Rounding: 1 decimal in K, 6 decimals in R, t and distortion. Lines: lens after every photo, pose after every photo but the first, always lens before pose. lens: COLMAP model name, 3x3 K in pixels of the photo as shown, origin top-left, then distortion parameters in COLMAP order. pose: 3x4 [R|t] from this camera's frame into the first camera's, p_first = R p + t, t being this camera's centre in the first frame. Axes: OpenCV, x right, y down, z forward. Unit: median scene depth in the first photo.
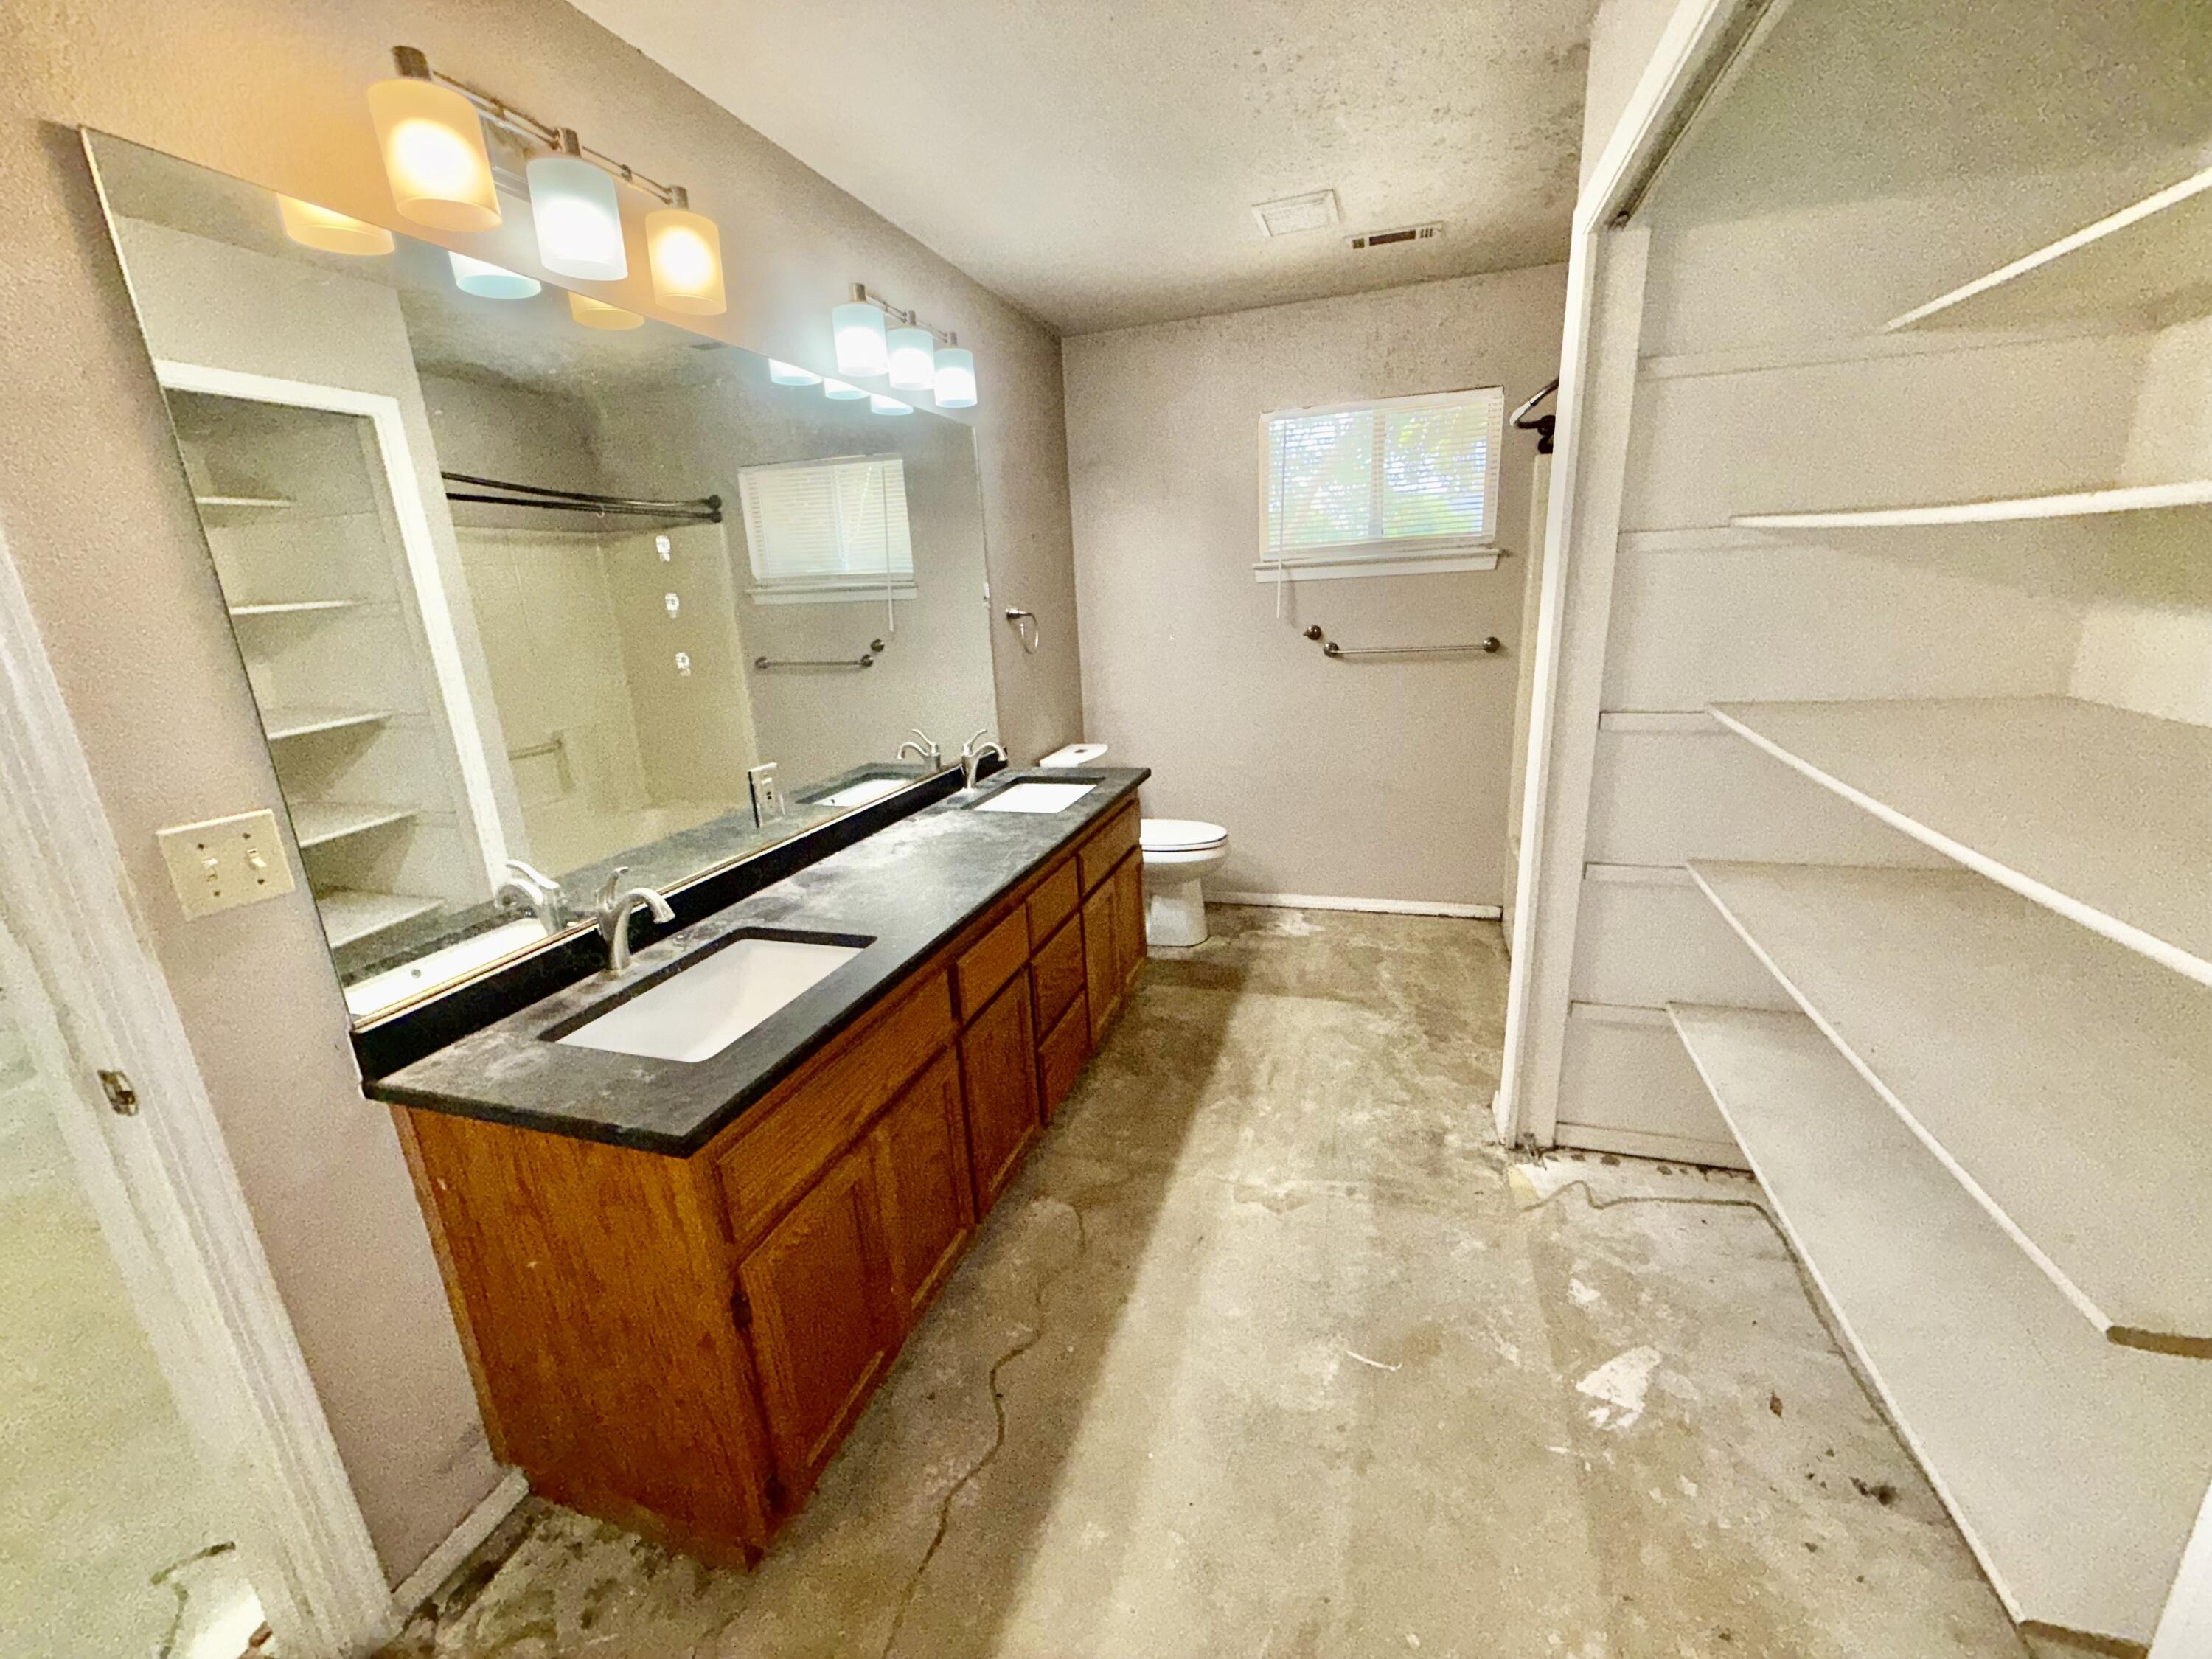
lens RADIAL K [[881.4, 0, 1101.2], [0, 881.4, 832.8], [0, 0, 1]] dist [-0.001502, 0.000803]
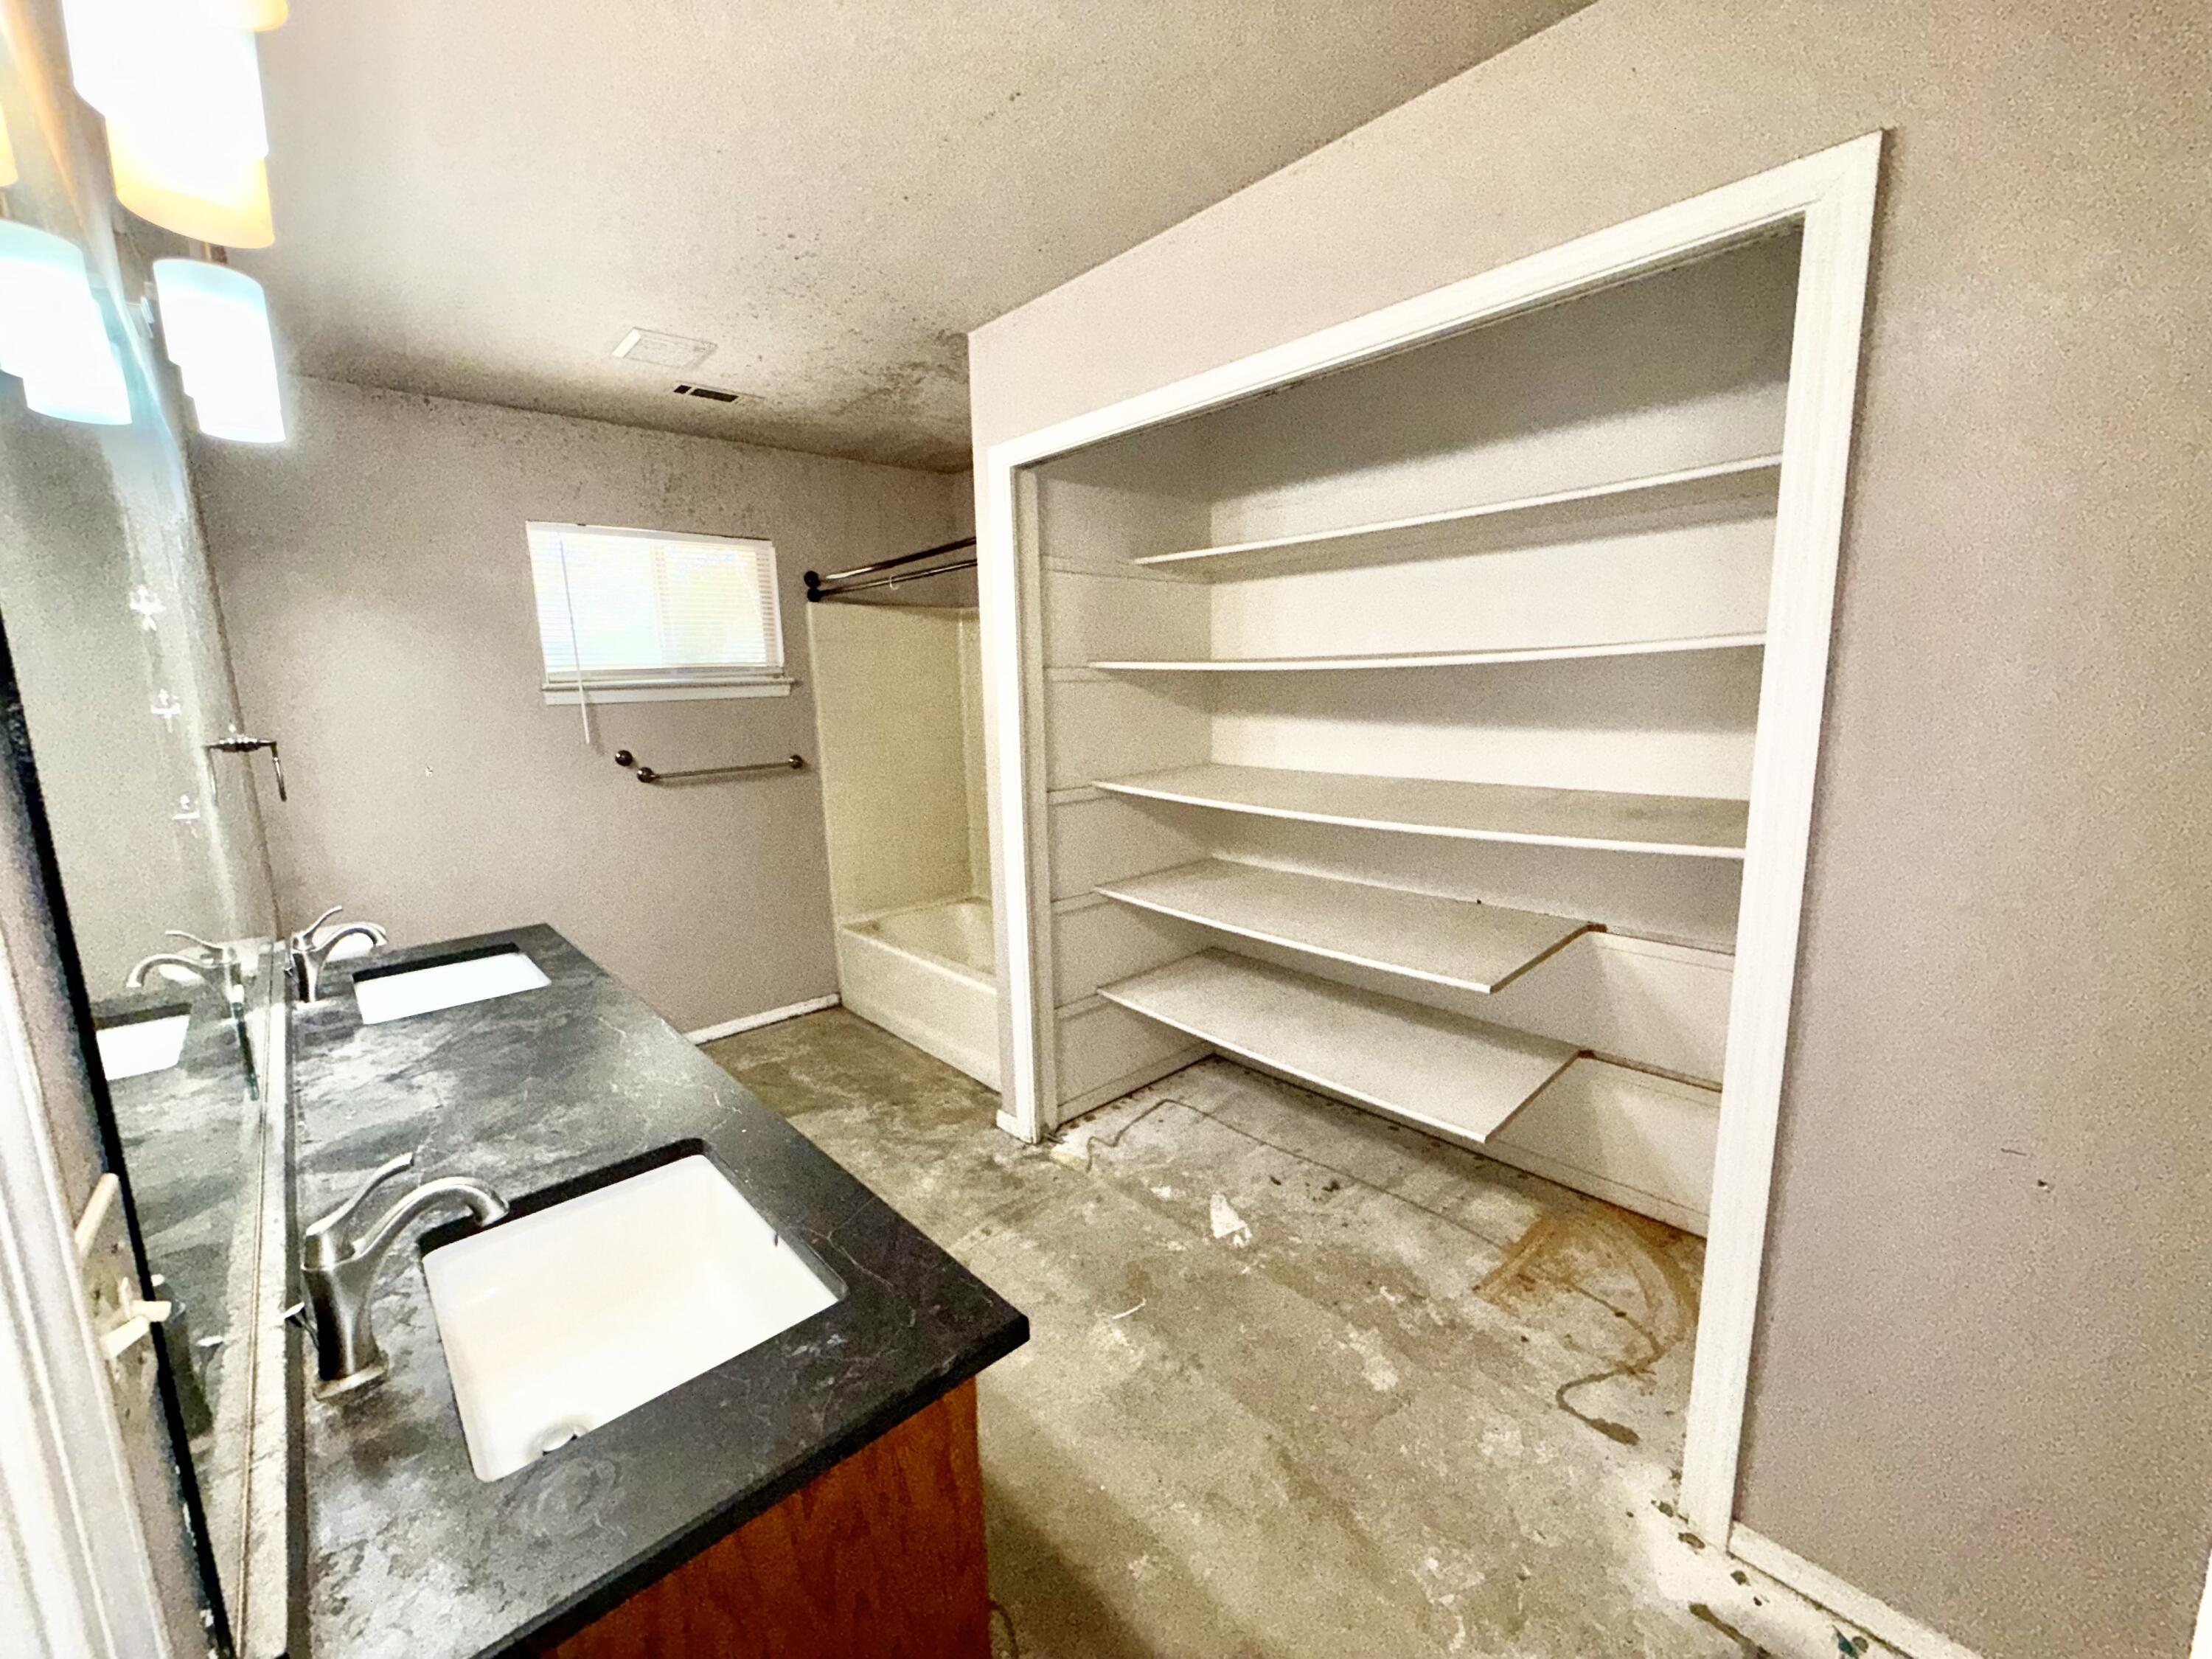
lens RADIAL K [[881.4, 0, 1101.2], [0, 881.4, 832.8], [0, 0, 1]] dist [-0.001502, 0.000803]
pose [[0.495860, -0.110695, 0.861318, -0.527395], [0.237700, 0.971264, -0.012019, -0.032236], [-0.835237, 0.210695, 0.507923, 0.202923]]
